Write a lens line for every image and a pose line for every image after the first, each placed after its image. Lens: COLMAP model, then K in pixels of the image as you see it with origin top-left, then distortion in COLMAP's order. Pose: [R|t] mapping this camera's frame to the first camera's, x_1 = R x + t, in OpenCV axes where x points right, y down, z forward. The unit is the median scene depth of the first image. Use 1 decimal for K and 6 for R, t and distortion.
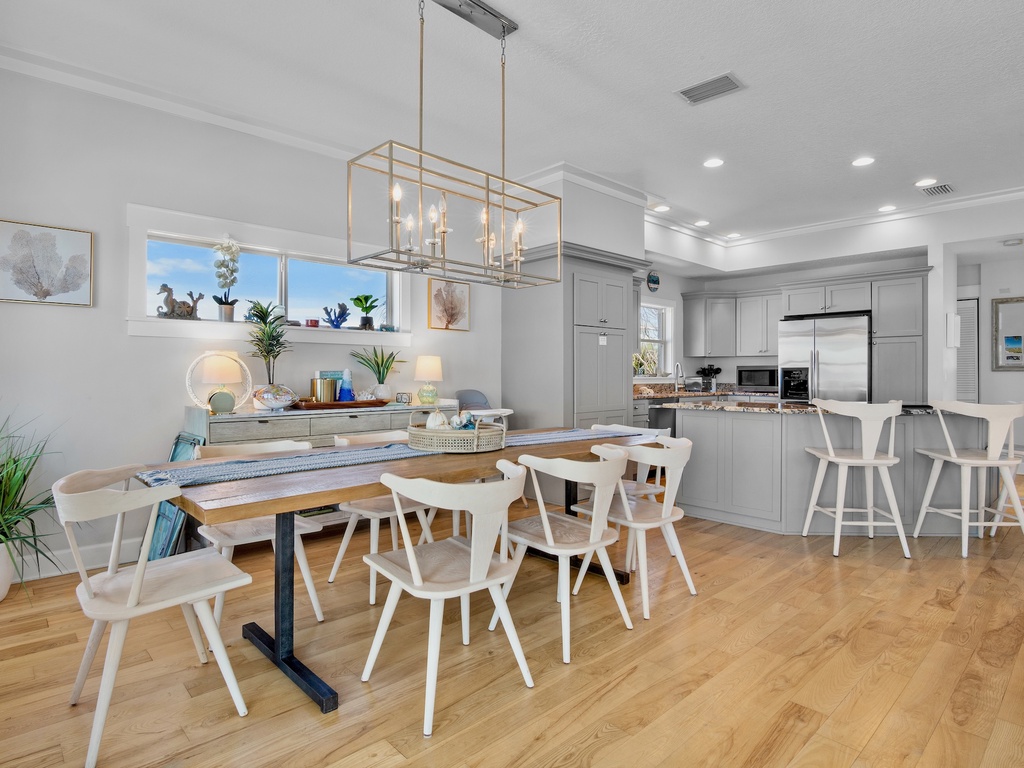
lens RADIAL K [[569.8, 0, 509.7], [0, 569.8, 383.0], [0, 0, 1]] dist [-0.014469, -0.001937]
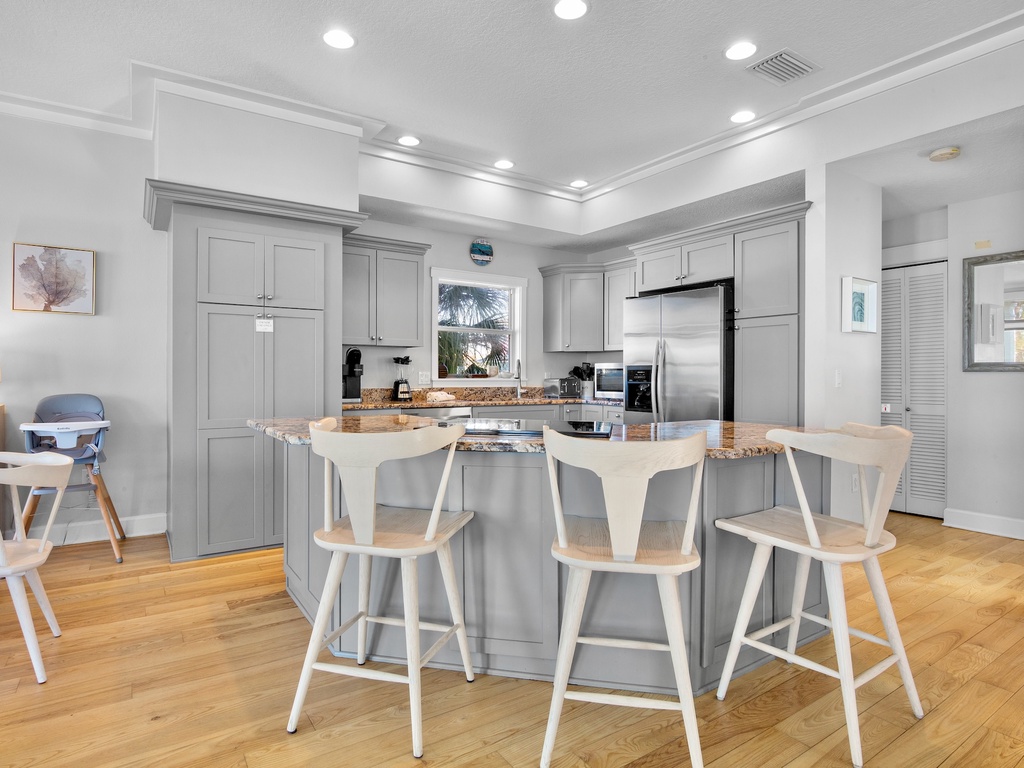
lens RADIAL K [[569.8, 0, 513.2], [0, 569.8, 383.5], [0, 0, 1]] dist [-0.014469, -0.001937]
pose [[0.985764, 0.007471, -0.167970, 0.485203], [-0.007641, 0.999971, -0.000364, -0.004561], [0.167963, 0.001643, 0.985792, 0.303400]]
